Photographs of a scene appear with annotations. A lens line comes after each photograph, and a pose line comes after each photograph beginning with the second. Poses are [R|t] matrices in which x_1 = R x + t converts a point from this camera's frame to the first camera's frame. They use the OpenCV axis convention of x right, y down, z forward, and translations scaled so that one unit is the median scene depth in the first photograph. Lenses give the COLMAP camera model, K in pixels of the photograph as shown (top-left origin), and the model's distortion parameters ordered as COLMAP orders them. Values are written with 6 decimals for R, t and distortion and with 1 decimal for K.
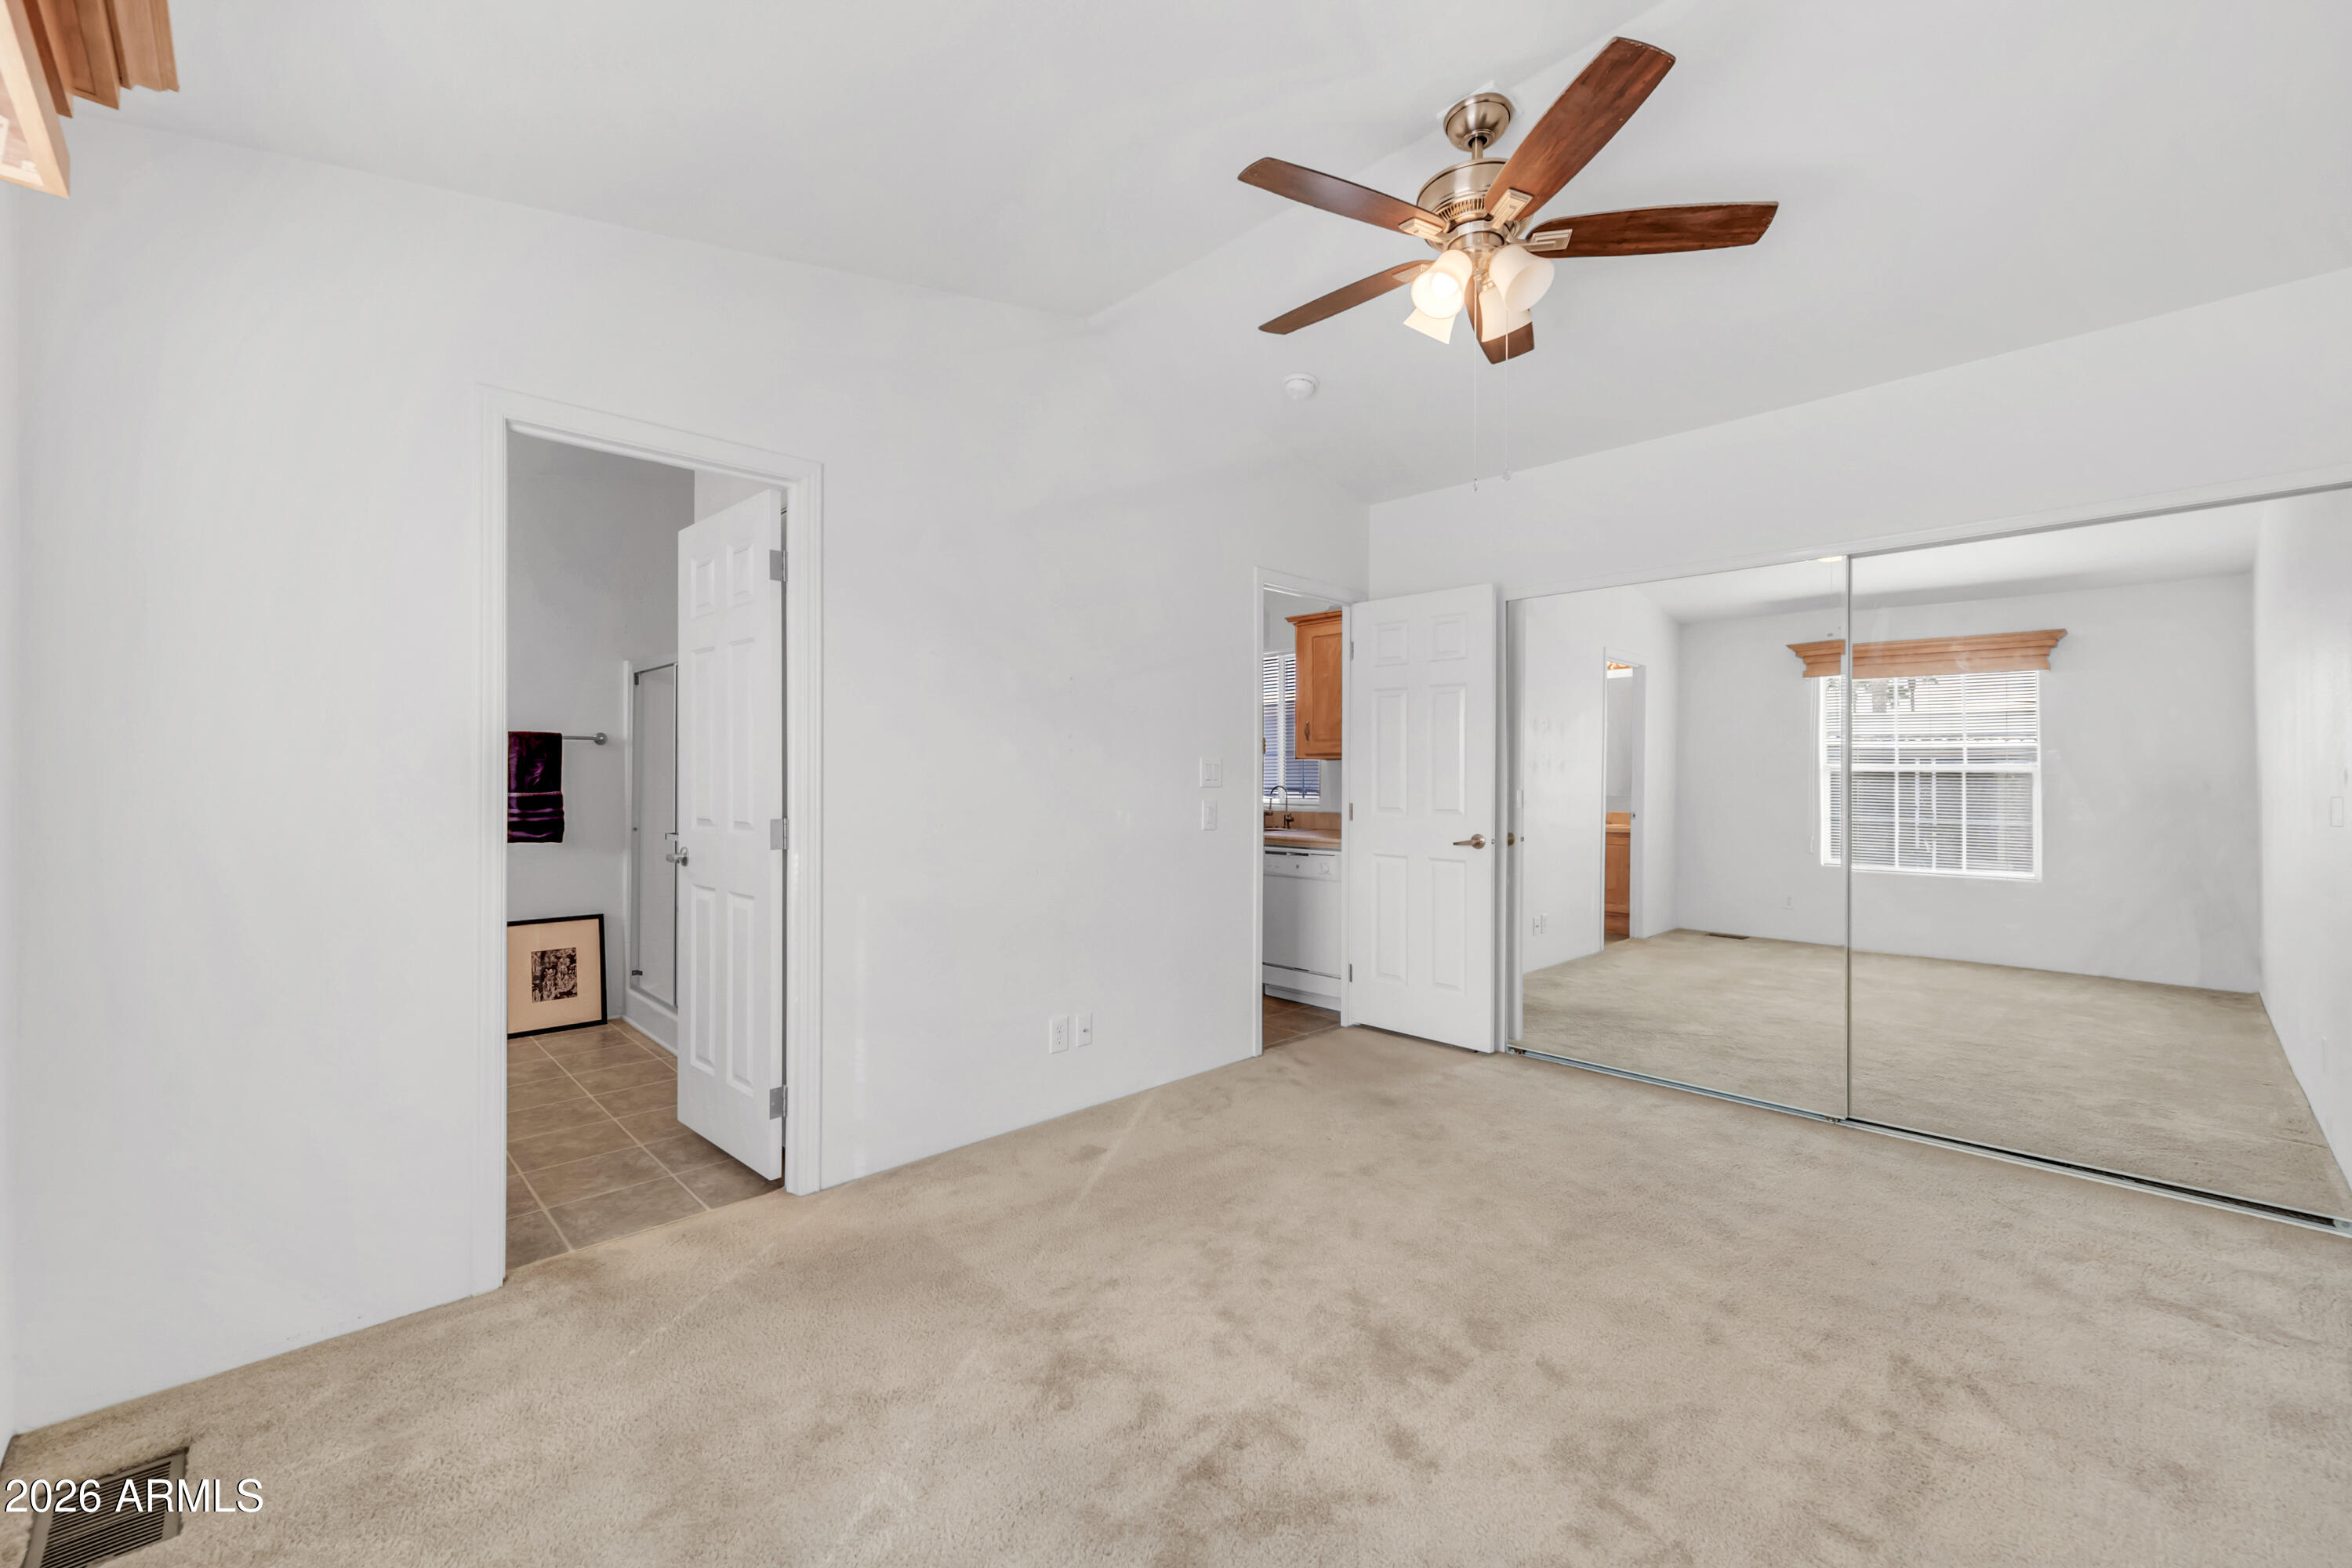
lens RADIAL K [[930.4, 0, 1179.5], [0, 930.4, 767.6], [0, 0, 1]] dist [-0.001347, -0.000194]
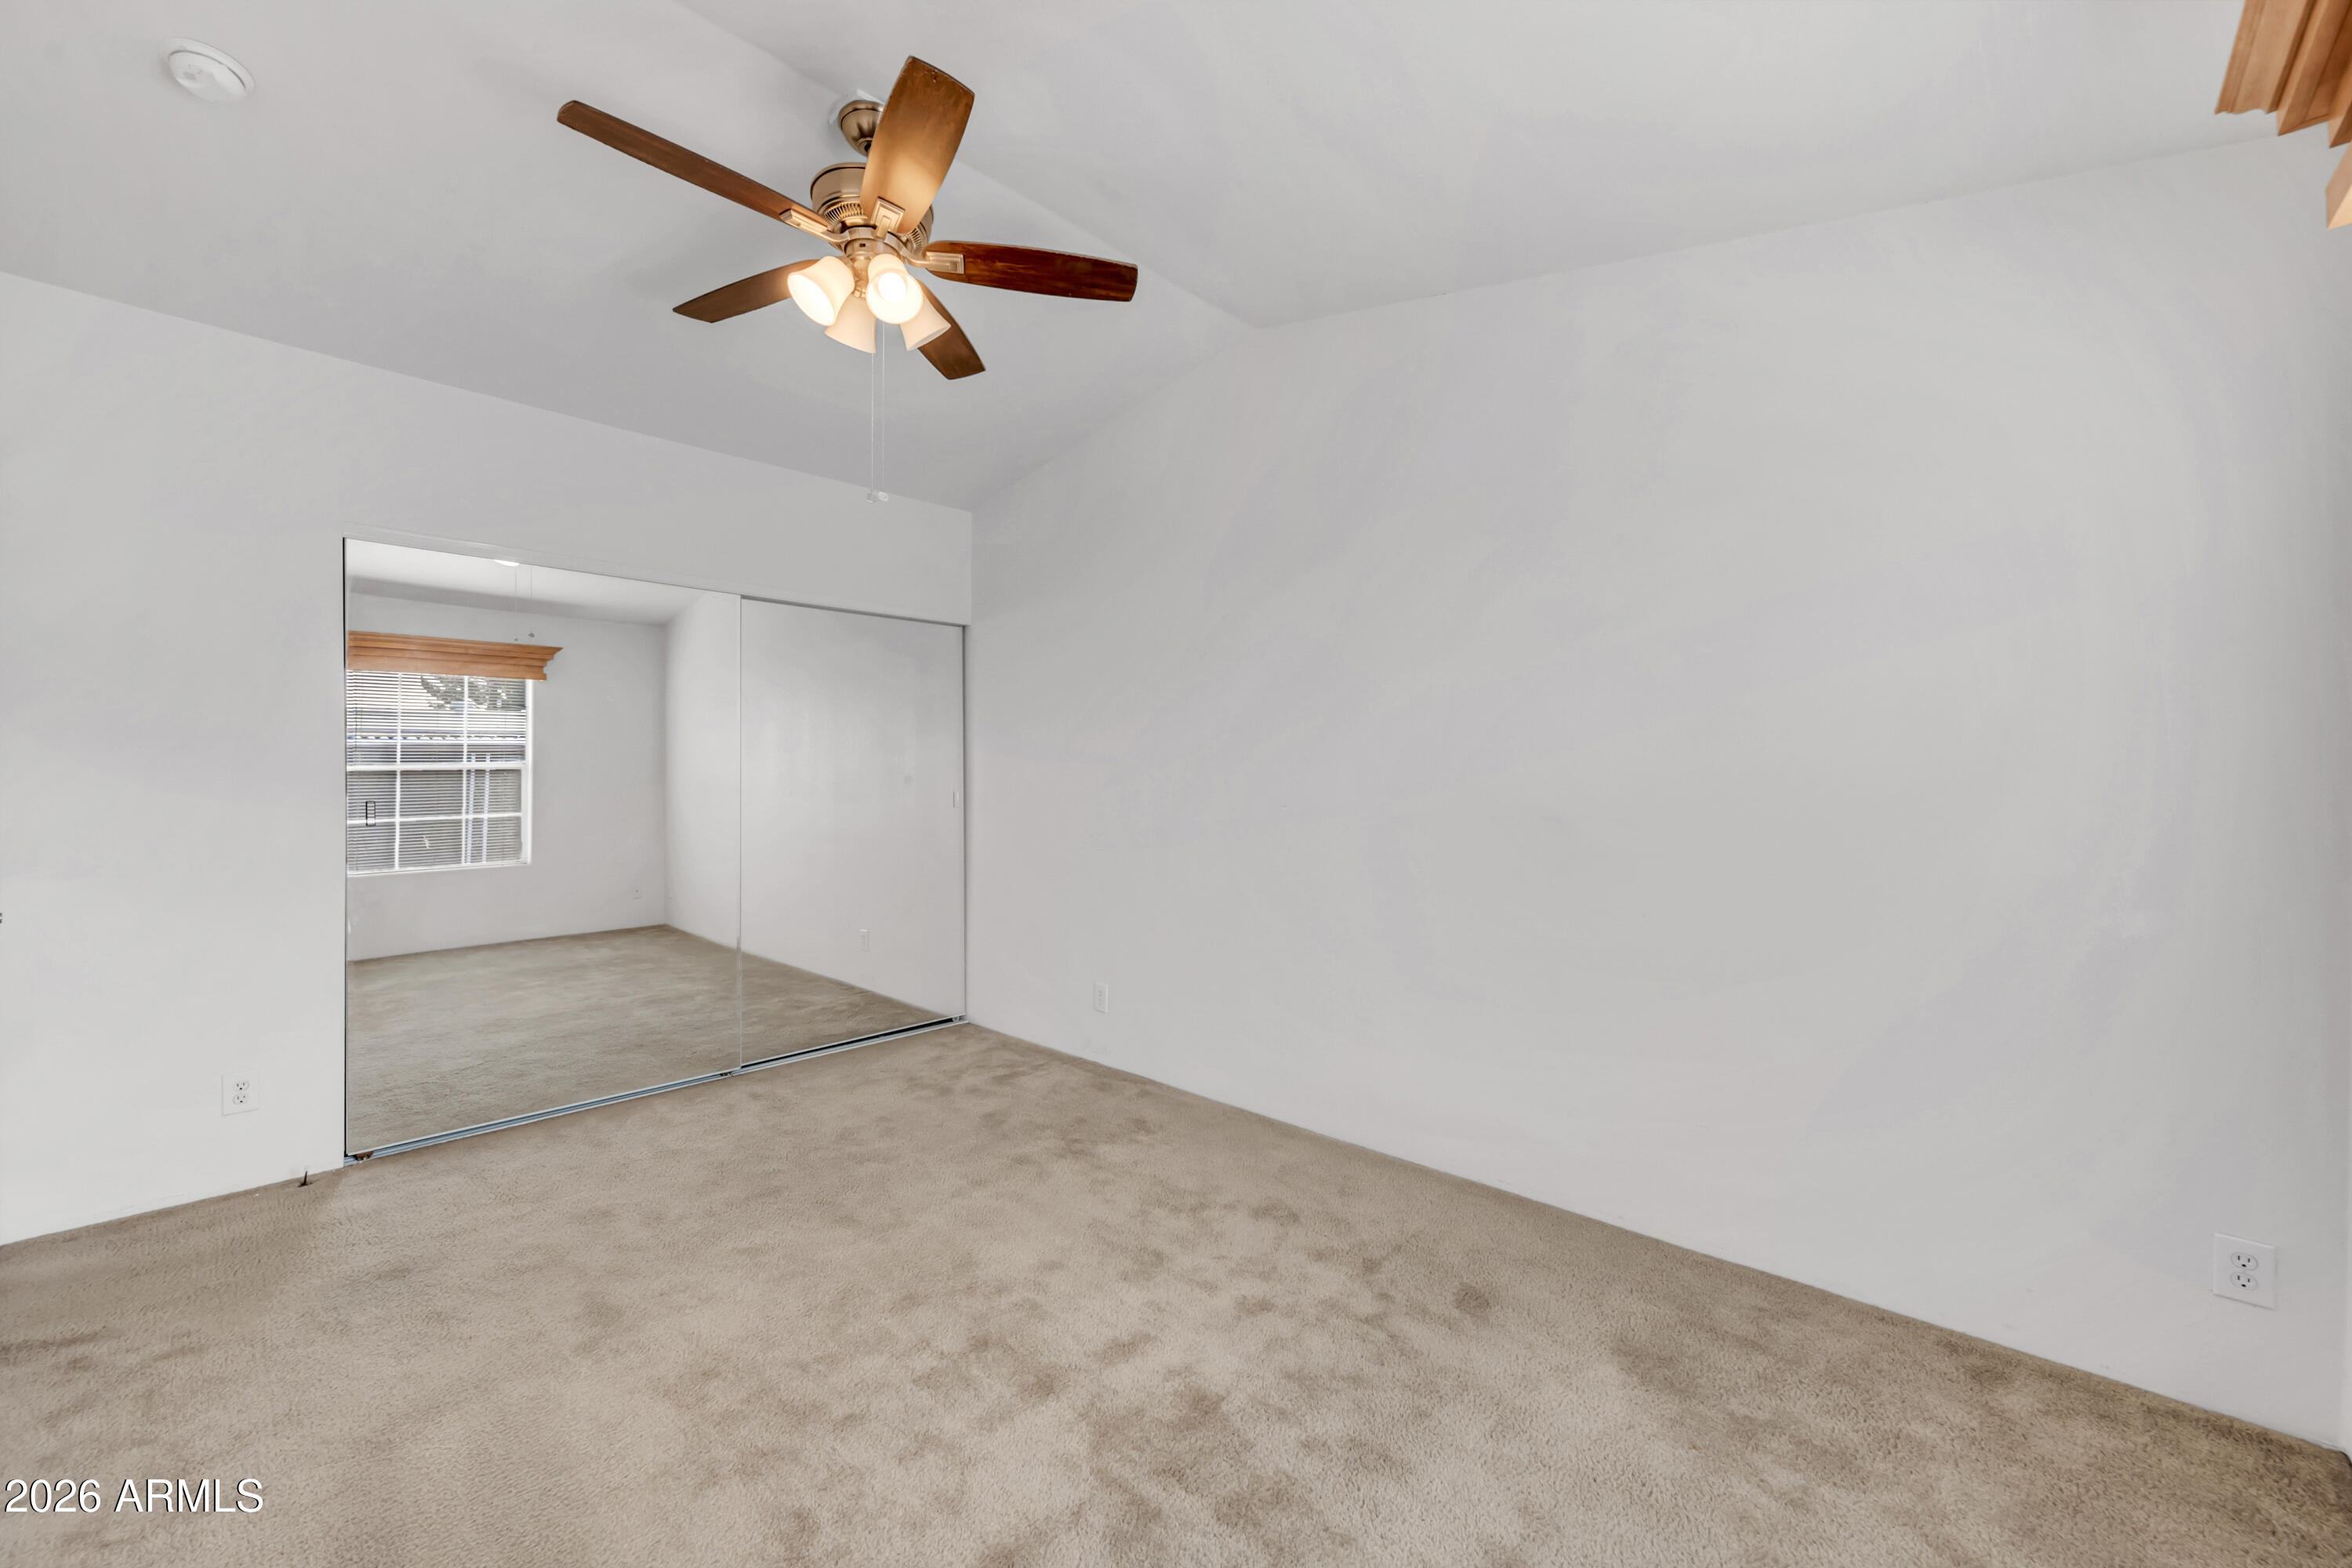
lens RADIAL K [[930.4, 0, 1179.5], [0, 930.4, 767.6], [0, 0, 1]] dist [-0.001347, -0.000194]
pose [[-0.006462, -0.005022, 0.999967, -0.223387], [0.001614, 0.999986, 0.005033, -0.000910], [-0.999978, 0.001646, -0.006454, 0.230823]]
